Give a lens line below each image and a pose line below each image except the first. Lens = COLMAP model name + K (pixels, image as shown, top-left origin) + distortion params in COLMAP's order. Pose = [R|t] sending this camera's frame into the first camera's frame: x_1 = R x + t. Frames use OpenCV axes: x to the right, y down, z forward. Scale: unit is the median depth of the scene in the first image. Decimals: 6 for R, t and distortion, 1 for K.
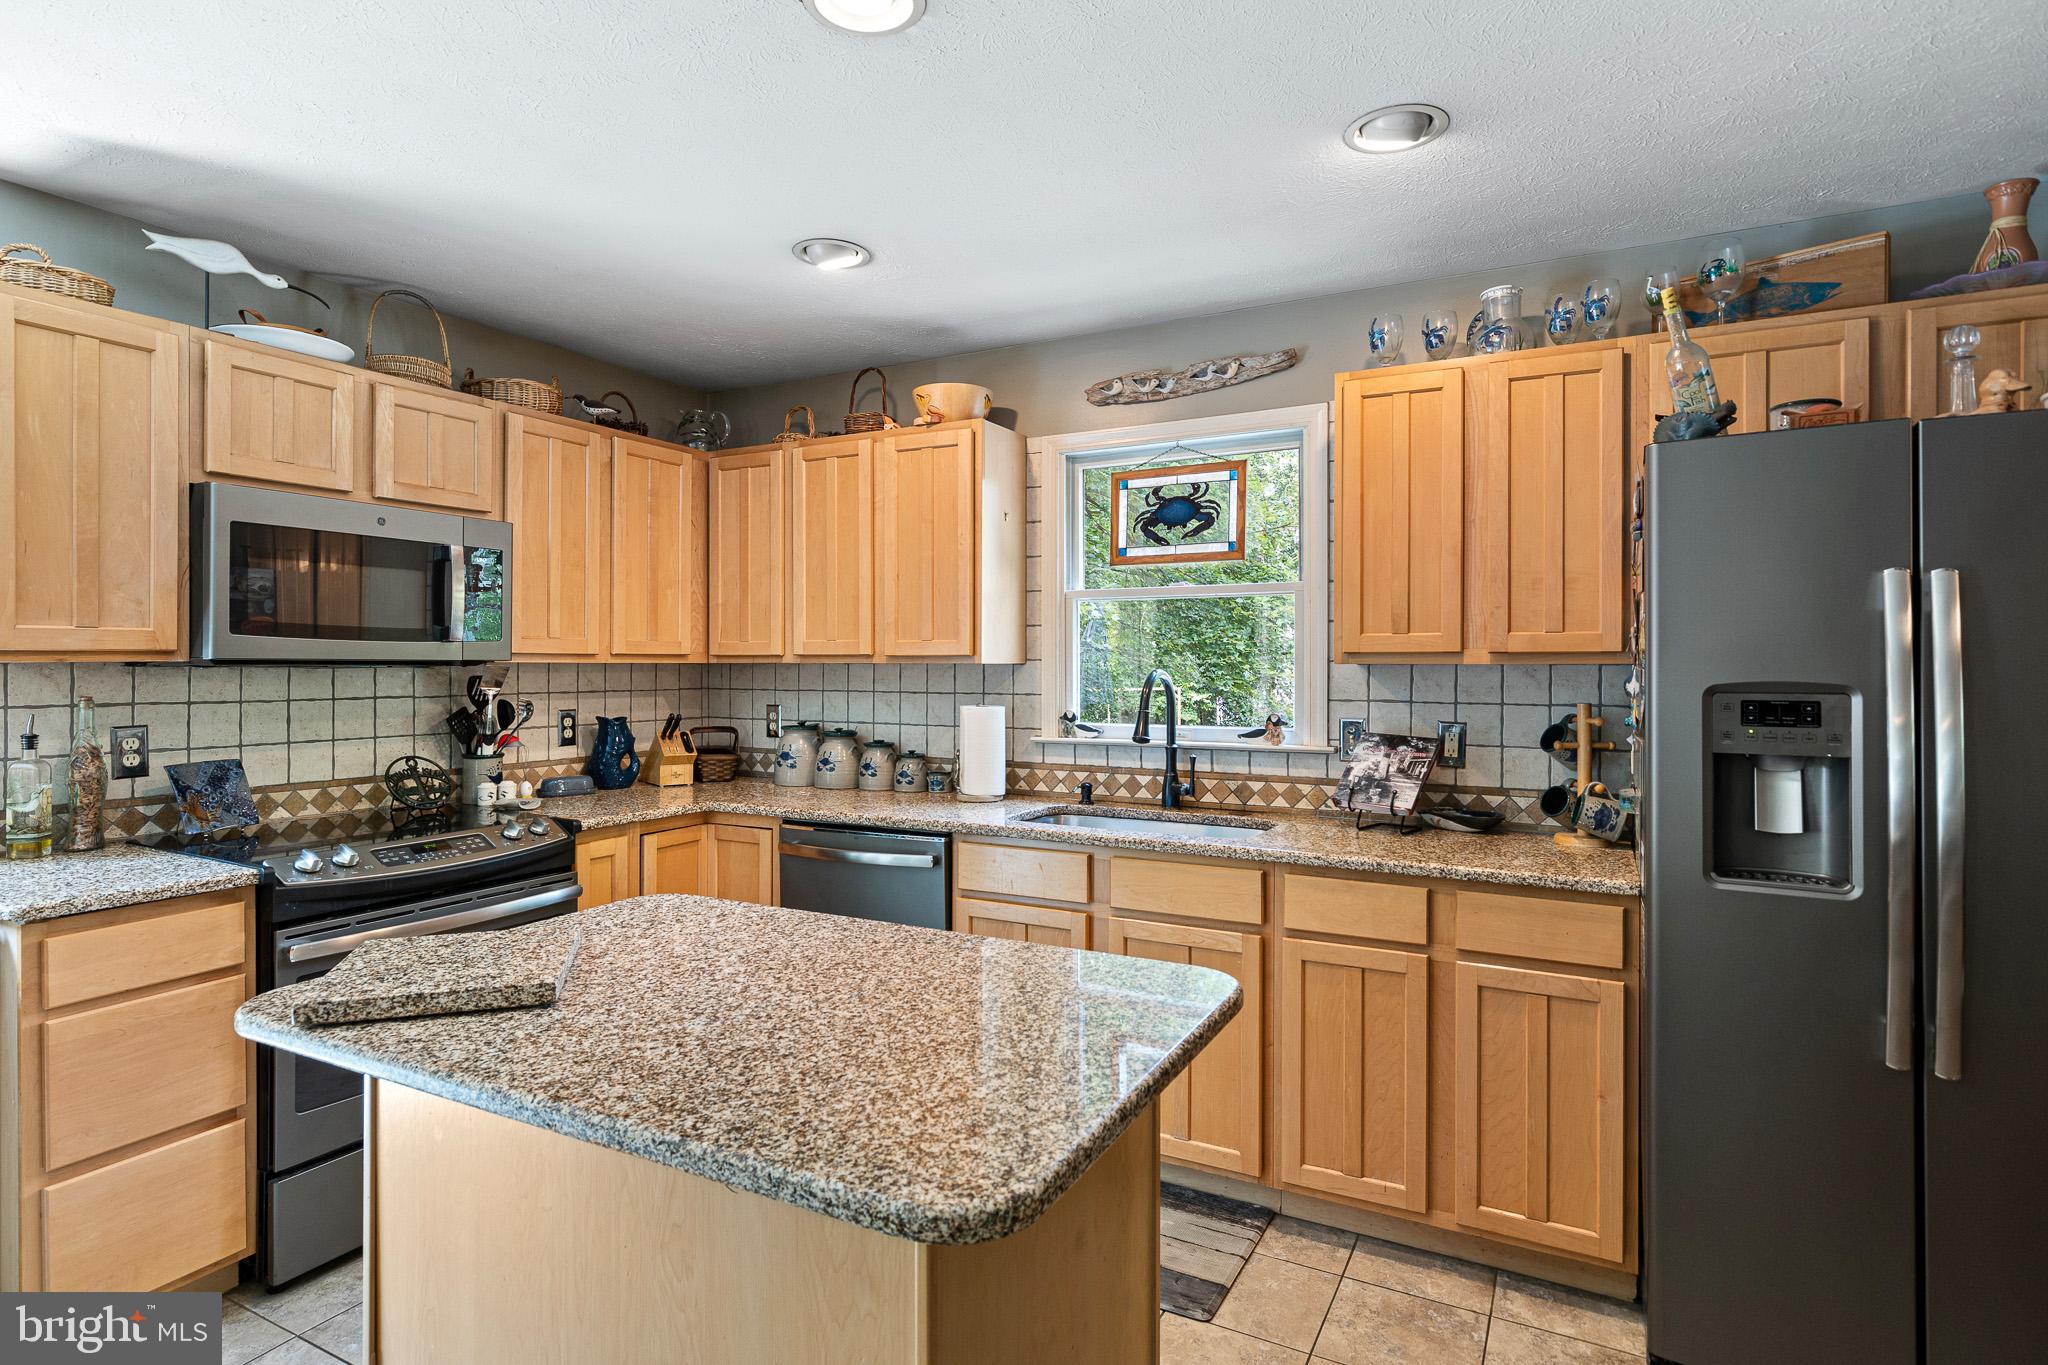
lens RADIAL K [[1046.6, 0, 1039.7], [0, 1046.6, 674.1], [0, 0, 1]] dist [-0.005025, -0.000303]
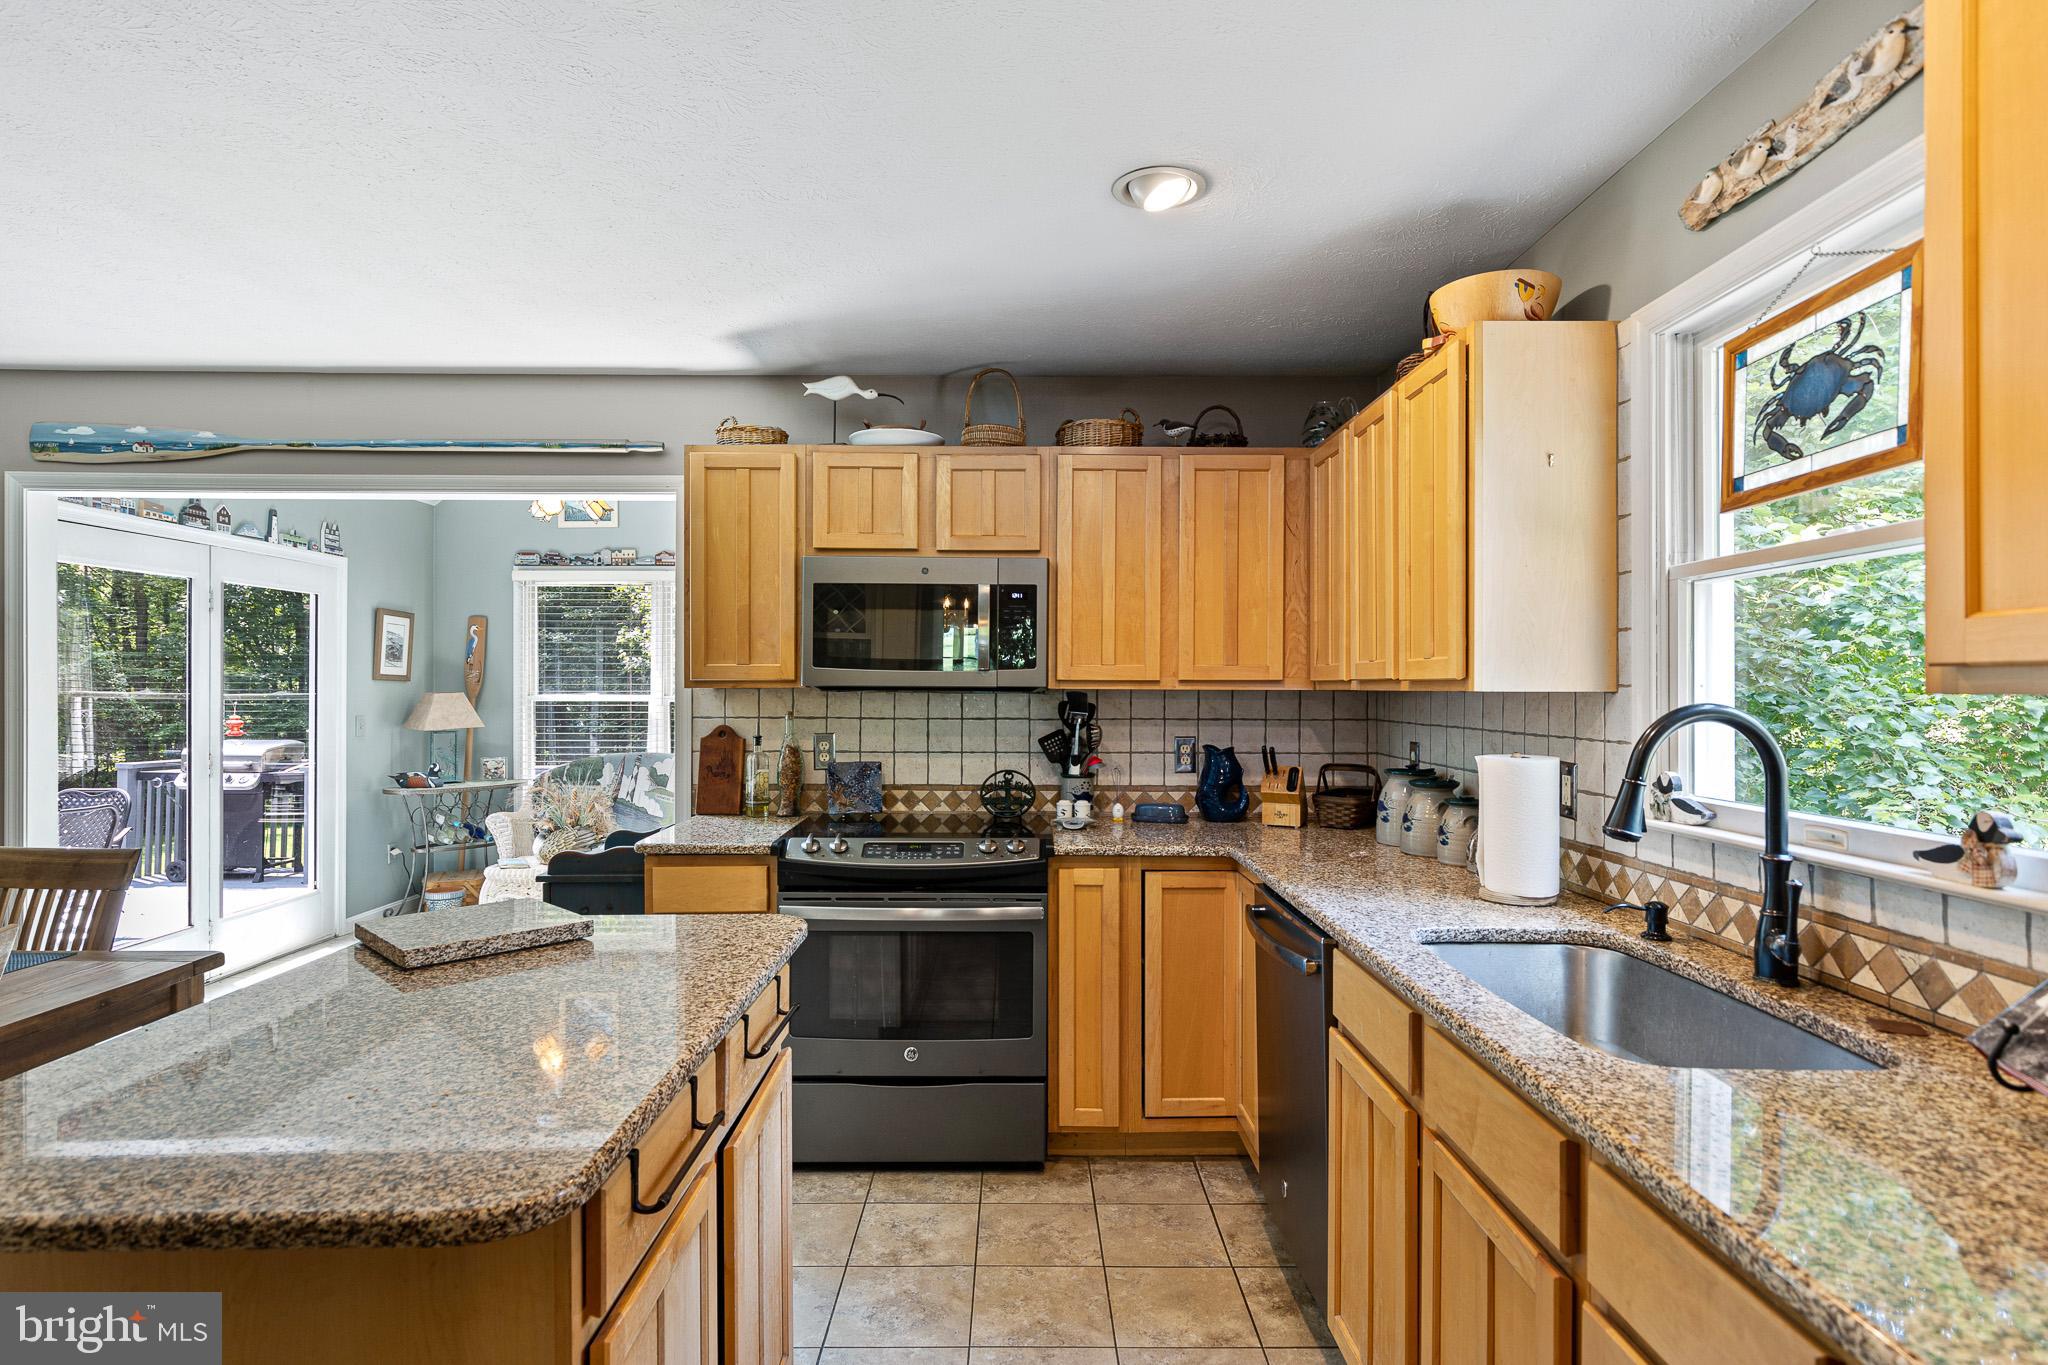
lens RADIAL K [[1046.6, 0, 1027.9], [0, 1046.6, 685.7], [0, 0, 1]] dist [-0.005025, -0.000303]
pose [[0.471425, -0.001732, -0.881905, 0.404224], [-0.011672, 0.999898, -0.008203, -0.005044], [0.881829, 0.014160, 0.471356, 0.453492]]
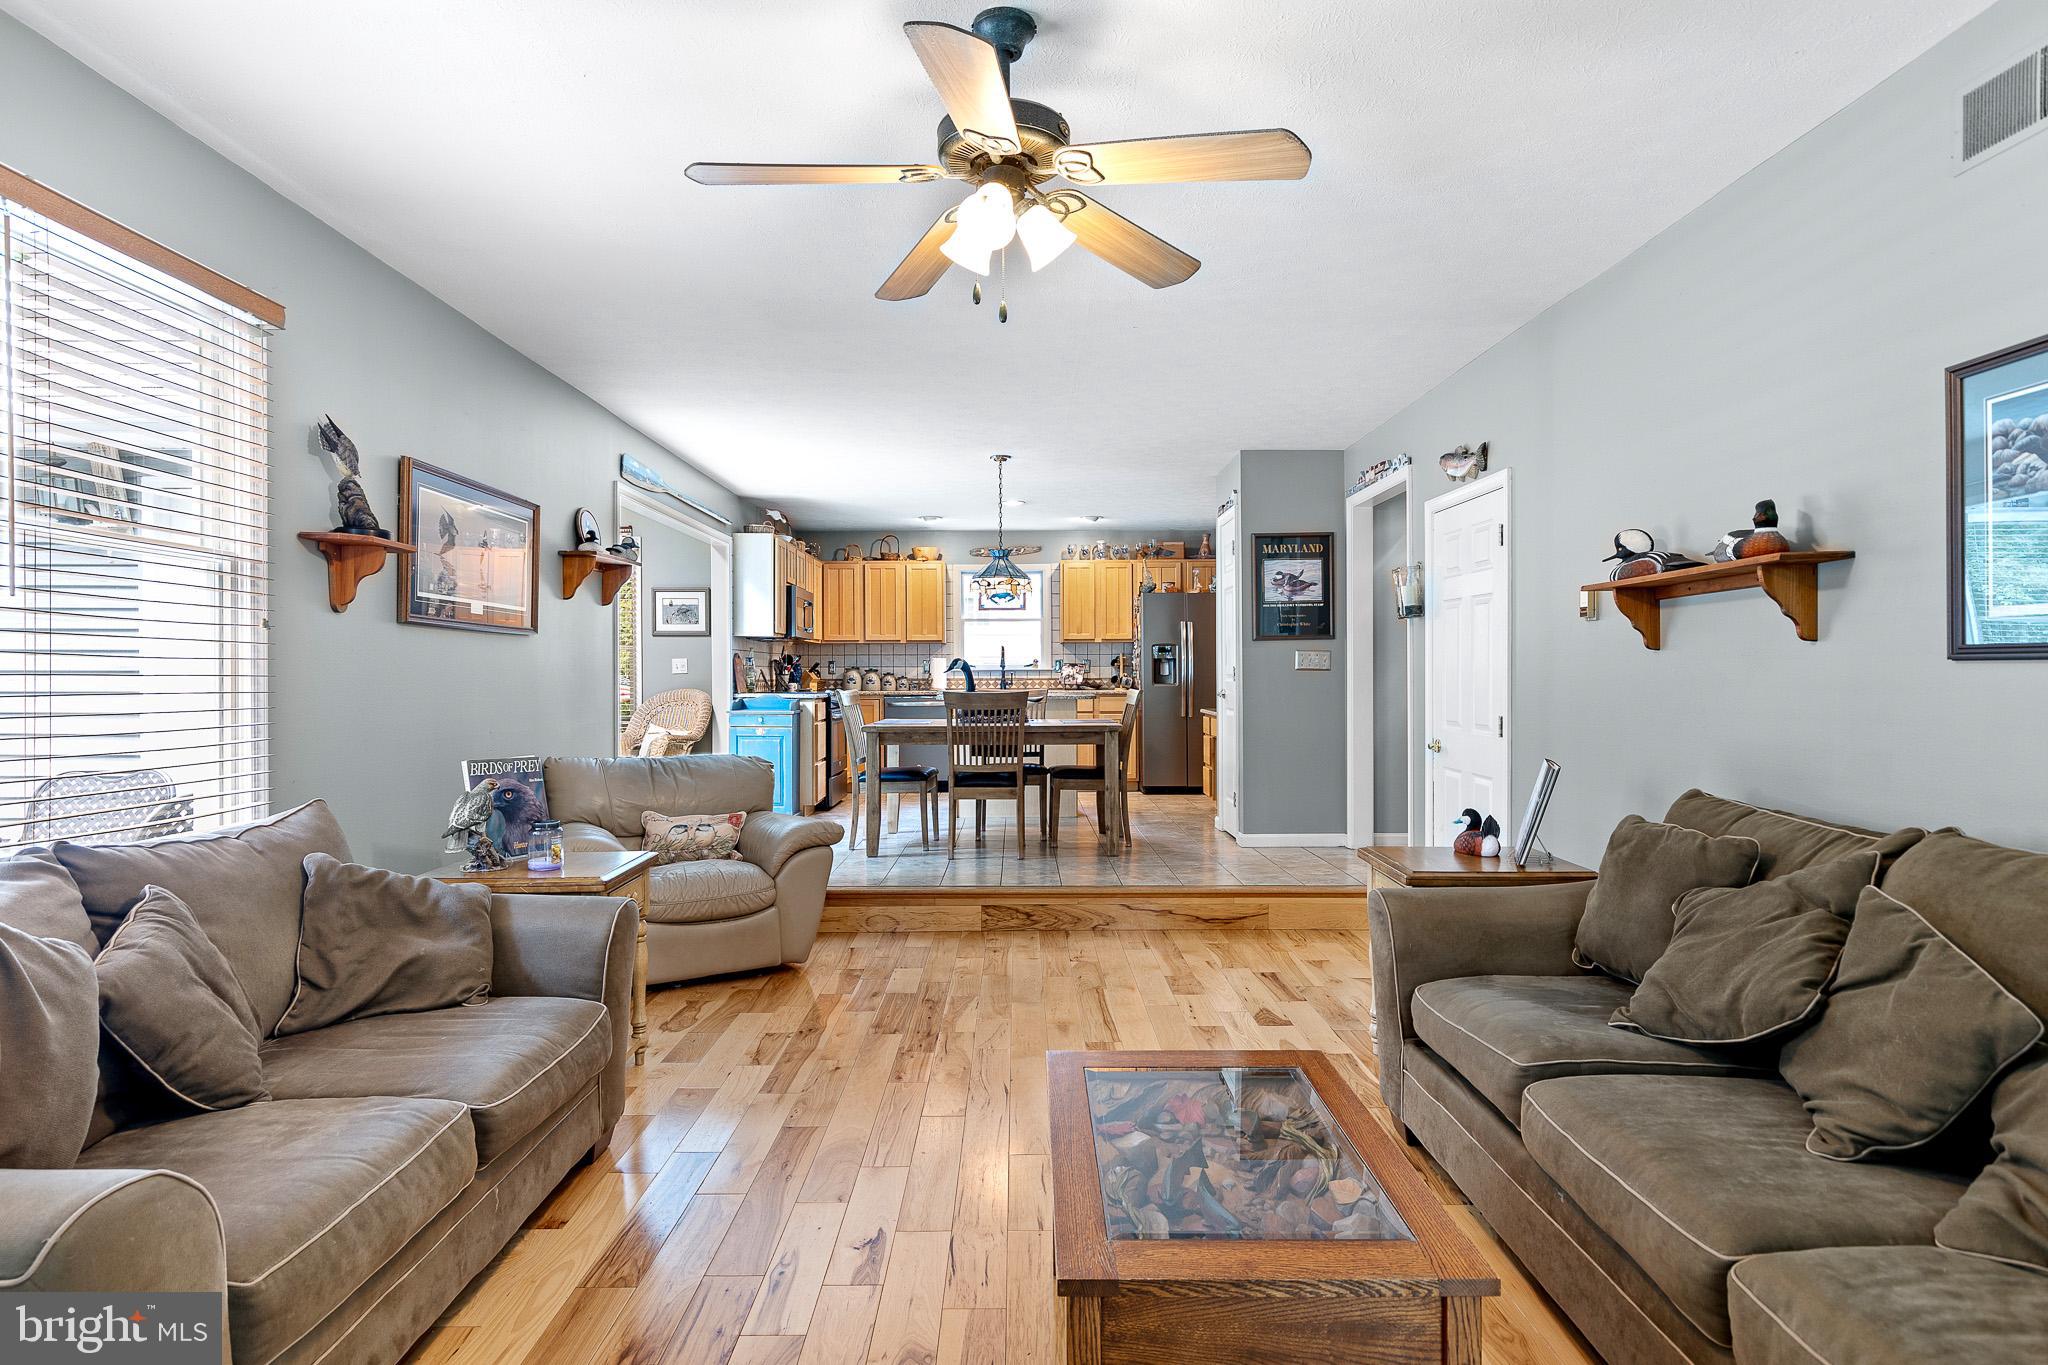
lens RADIAL K [[1161.5, 0, 1018.7], [0, 1161.5, 677.6], [0, 0, 1]] dist [0.000469, 0.000005]
pose [[0.877803, -0.004847, 0.478997, -1.465164], [0.011034, 0.999888, -0.010102, 0.124940], [-0.478894, 0.014153, 0.877759, -2.020765]]
